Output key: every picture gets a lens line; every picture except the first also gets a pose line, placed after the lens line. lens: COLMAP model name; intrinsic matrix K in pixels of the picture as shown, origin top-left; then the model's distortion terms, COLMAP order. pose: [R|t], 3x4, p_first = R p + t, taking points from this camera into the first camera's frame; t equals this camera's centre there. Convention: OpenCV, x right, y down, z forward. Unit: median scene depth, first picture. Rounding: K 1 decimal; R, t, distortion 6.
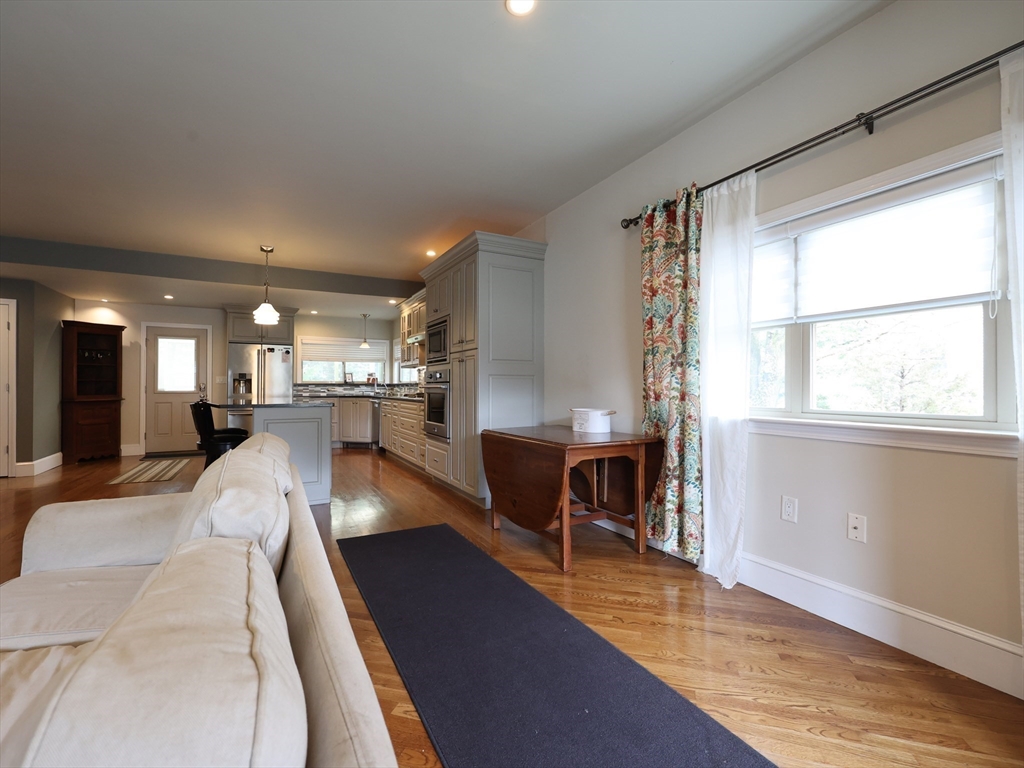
lens RADIAL K [[459.6, 0, 509.2], [0, 459.6, 382.1], [0, 0, 1]] dist [-0.001739, -0.000111]
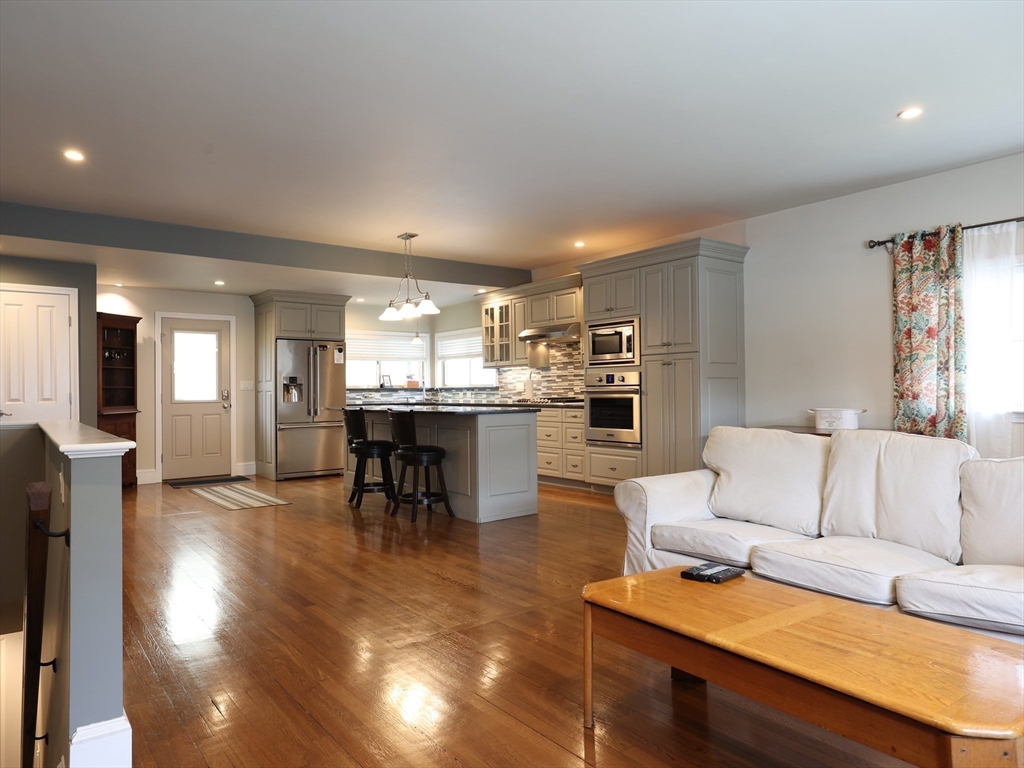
lens RADIAL K [[662.6, 0, 511.7], [0, 662.6, 384.2], [0, 0, 1]] dist [-0.002642, -0.000773]
pose [[0.986844, -0.009842, 0.161376, -0.410274], [0.009663, 0.999952, 0.001896, -0.005253], [-0.161387, -0.000312, 0.986891, -0.214811]]
